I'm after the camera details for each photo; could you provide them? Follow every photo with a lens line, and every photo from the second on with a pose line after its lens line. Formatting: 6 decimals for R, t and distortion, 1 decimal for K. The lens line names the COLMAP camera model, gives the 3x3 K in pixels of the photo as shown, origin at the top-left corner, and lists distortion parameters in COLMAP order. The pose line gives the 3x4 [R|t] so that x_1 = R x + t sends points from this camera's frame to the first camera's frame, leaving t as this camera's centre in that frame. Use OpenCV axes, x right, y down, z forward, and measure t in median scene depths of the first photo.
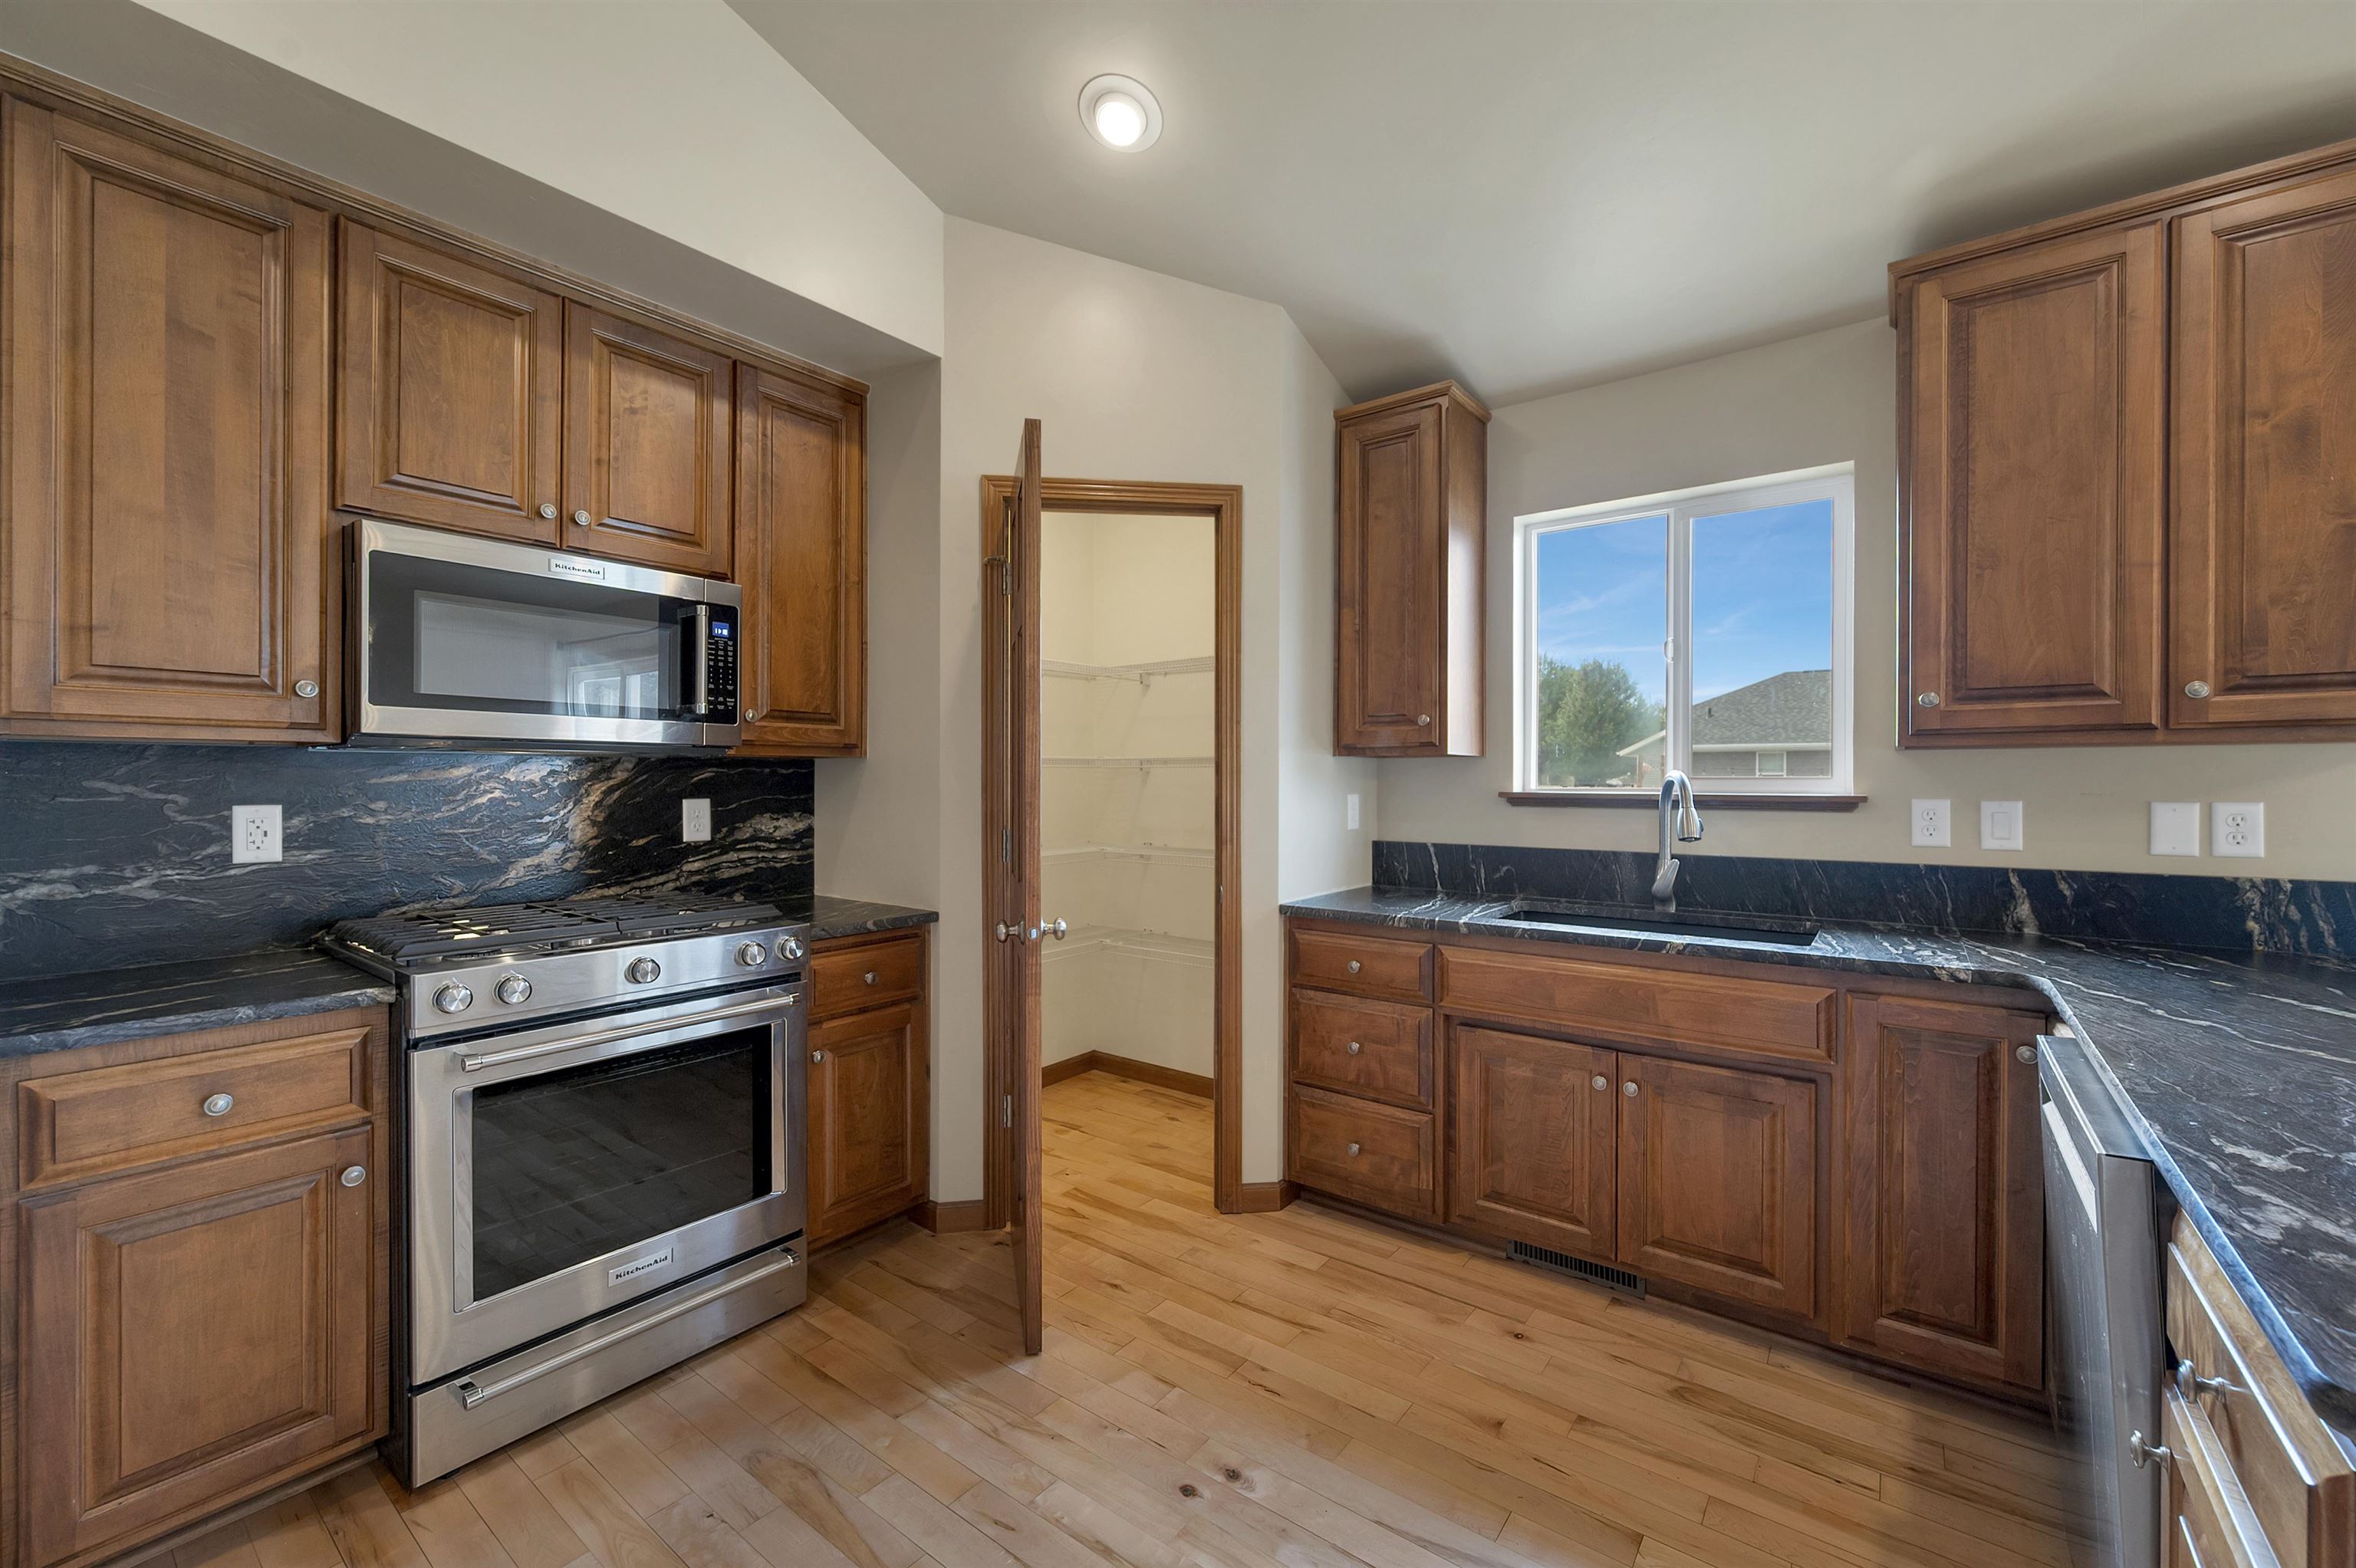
lens RADIAL K [[949.0, 0, 1184.7], [0, 949.0, 785.4], [0, 0, 1]] dist [-0.001285, -0.000148]
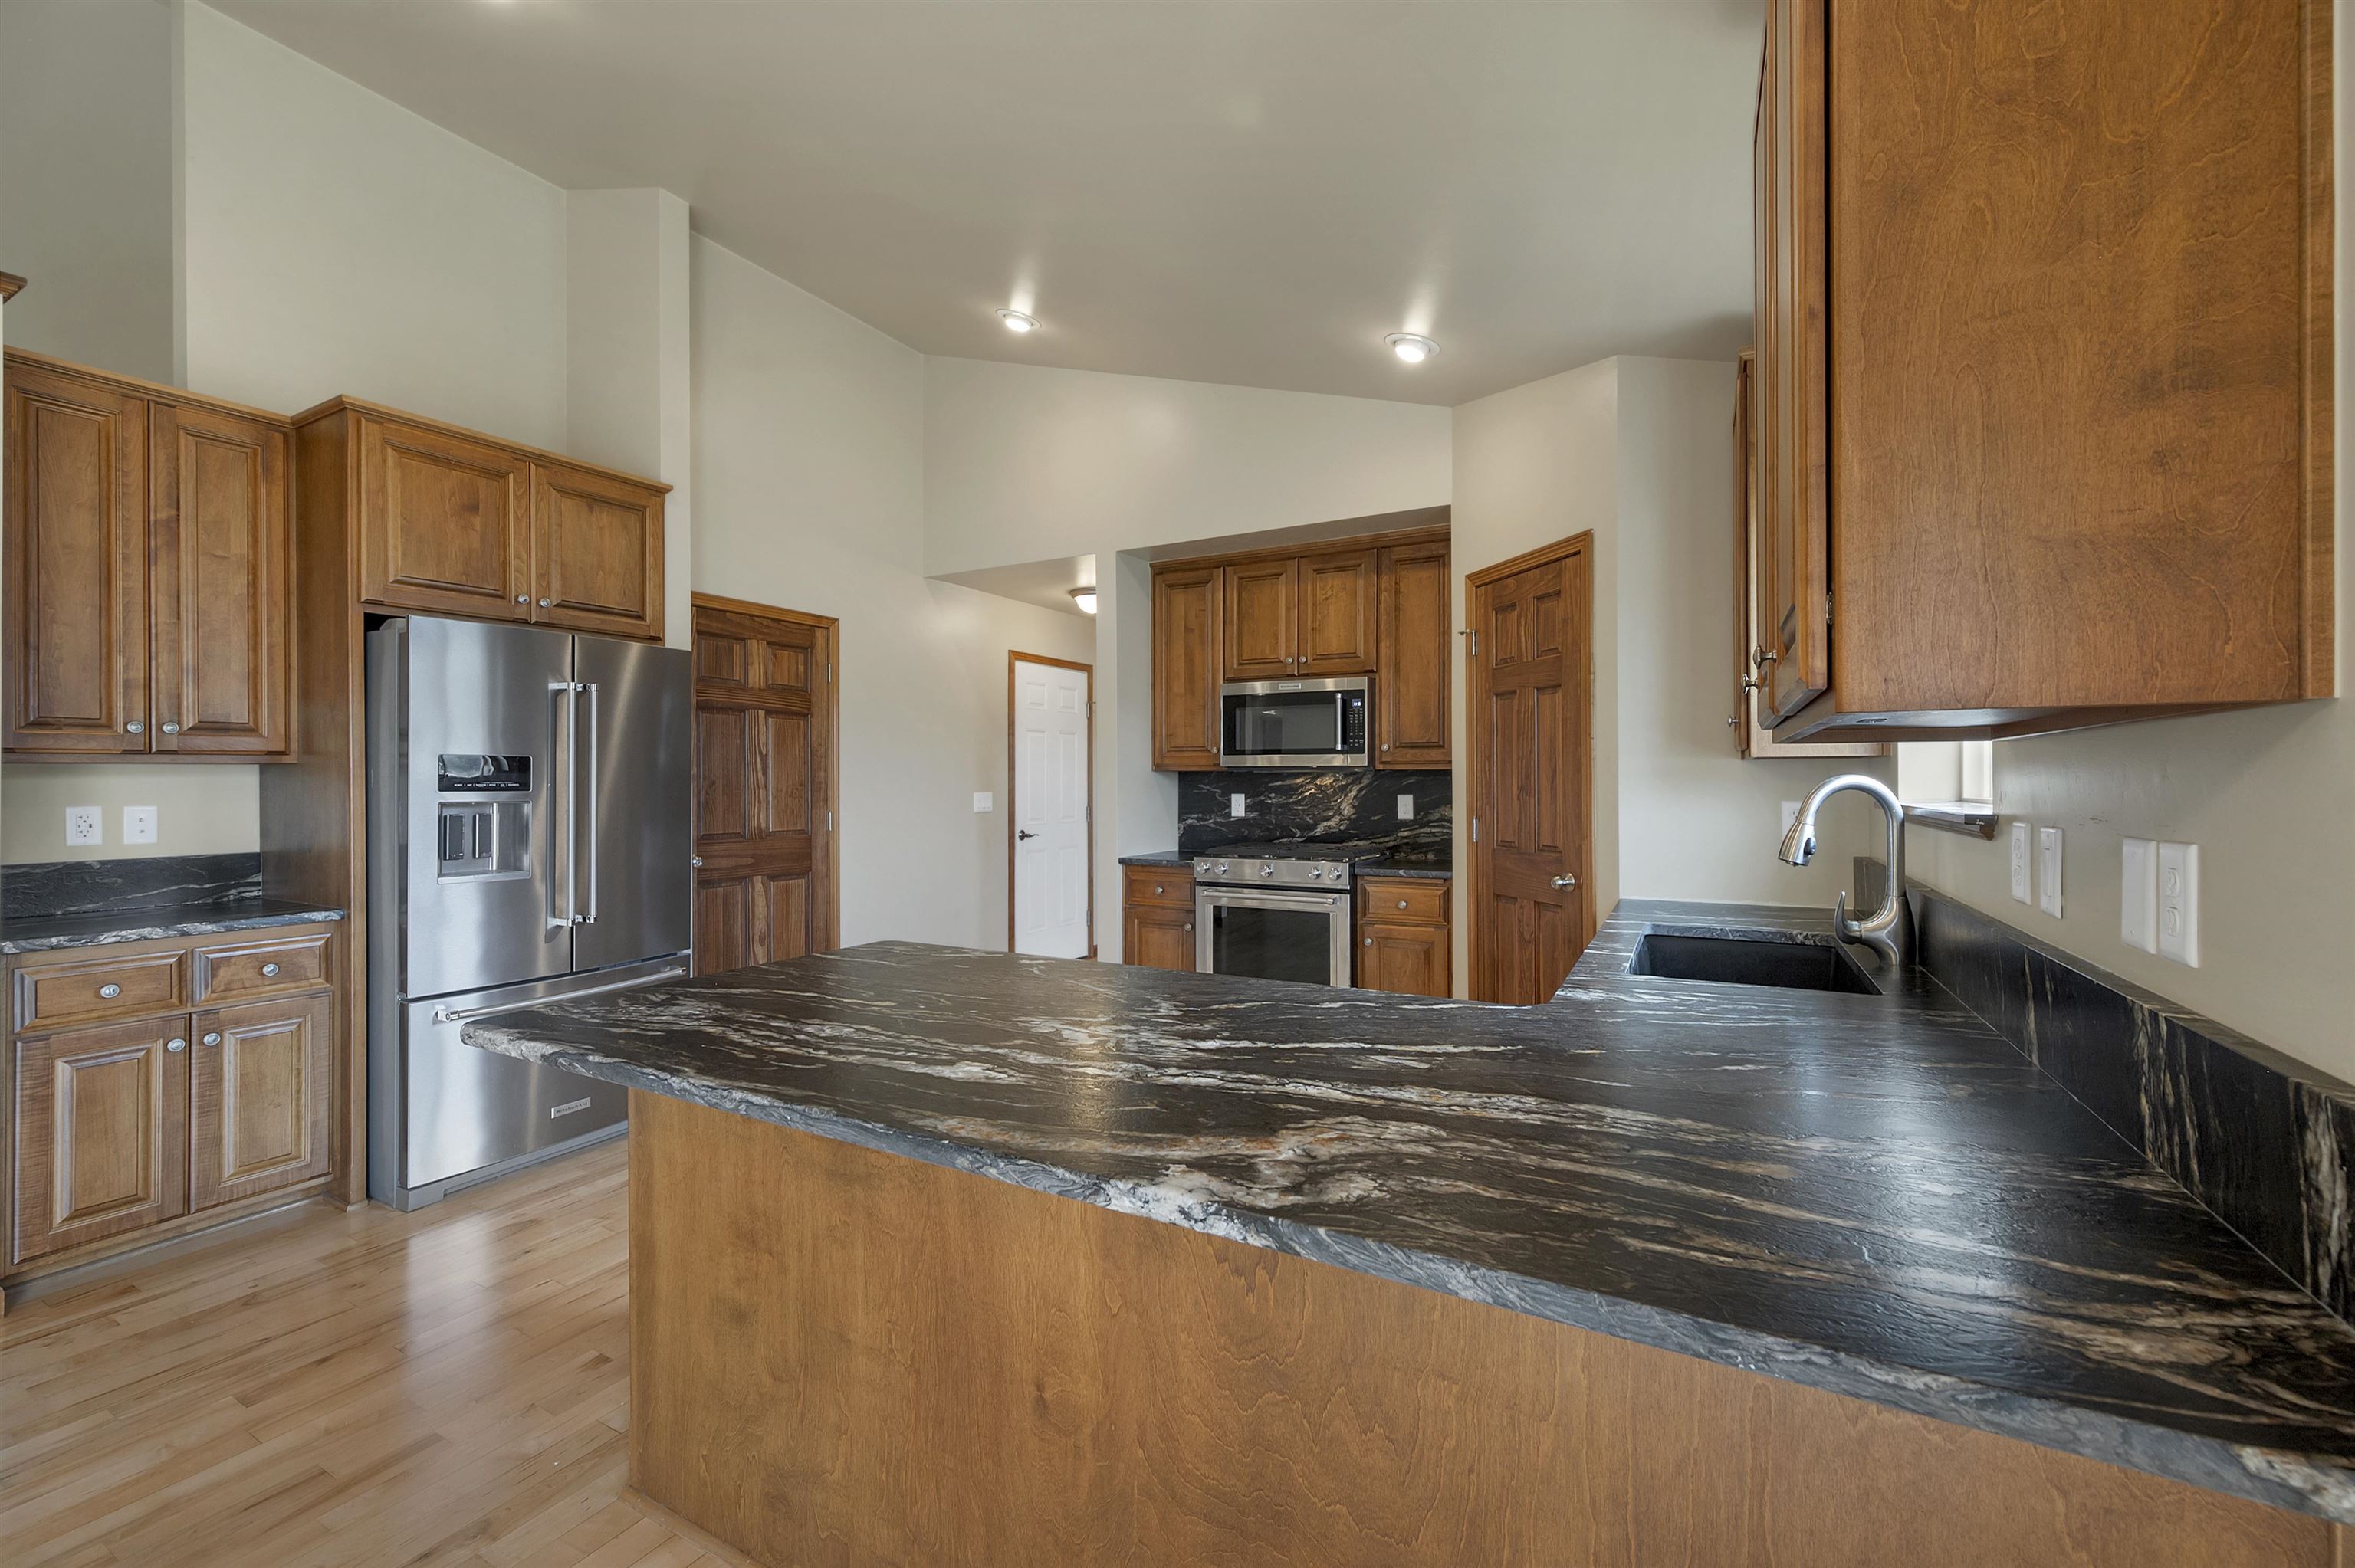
lens RADIAL K [[946.4, 0, 1183.4], [0, 946.4, 778.9], [0, 0, 1]] dist [-0.001036, -0.000015]
pose [[0.153381, -0.003043, -0.988162, 1.416457], [-0.000990, 0.999994, -0.003233, -0.011196], [0.988167, 0.001474, 0.153377, 0.424843]]
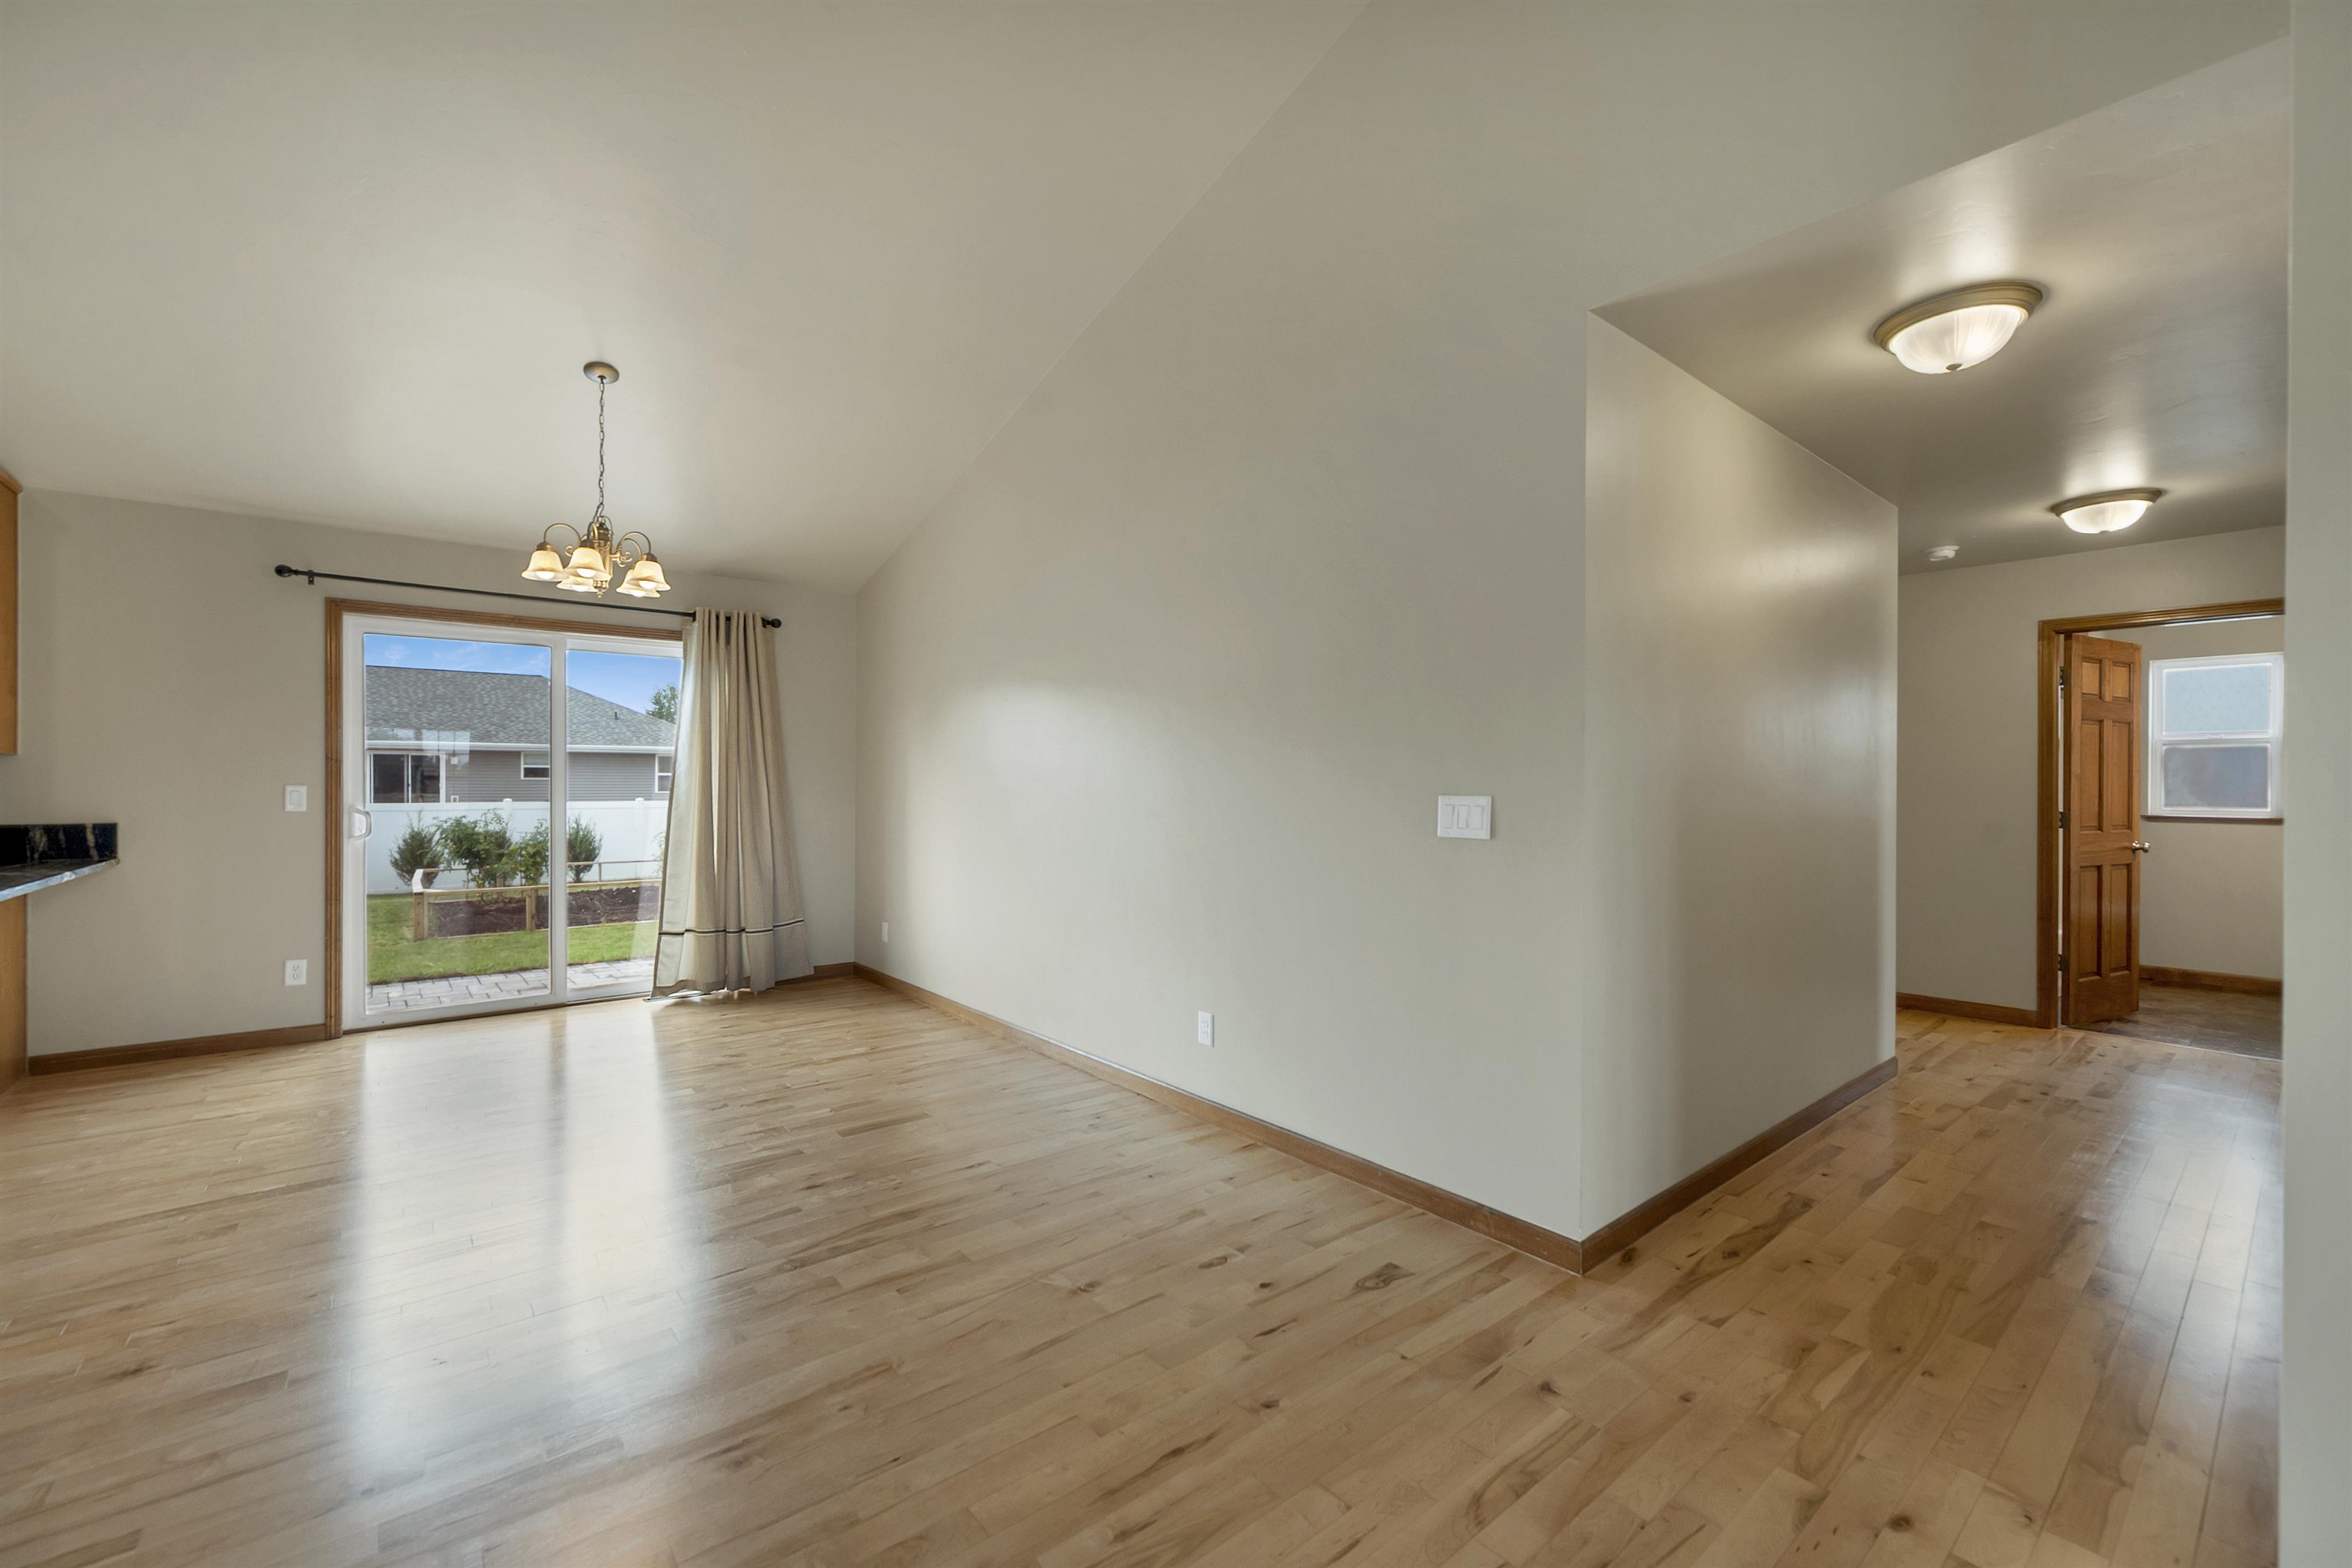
lens RADIAL K [[963.2, 0, 1174.6], [0, 963.2, 787.3], [0, 0, 1]] dist [0.001122, 0.000040]
pose [[0.229181, -0.004078, 0.973375, -0.129898], [0.002046, 0.999991, 0.003708, 0.018503], [-0.973382, 0.001142, 0.229187, -1.694593]]
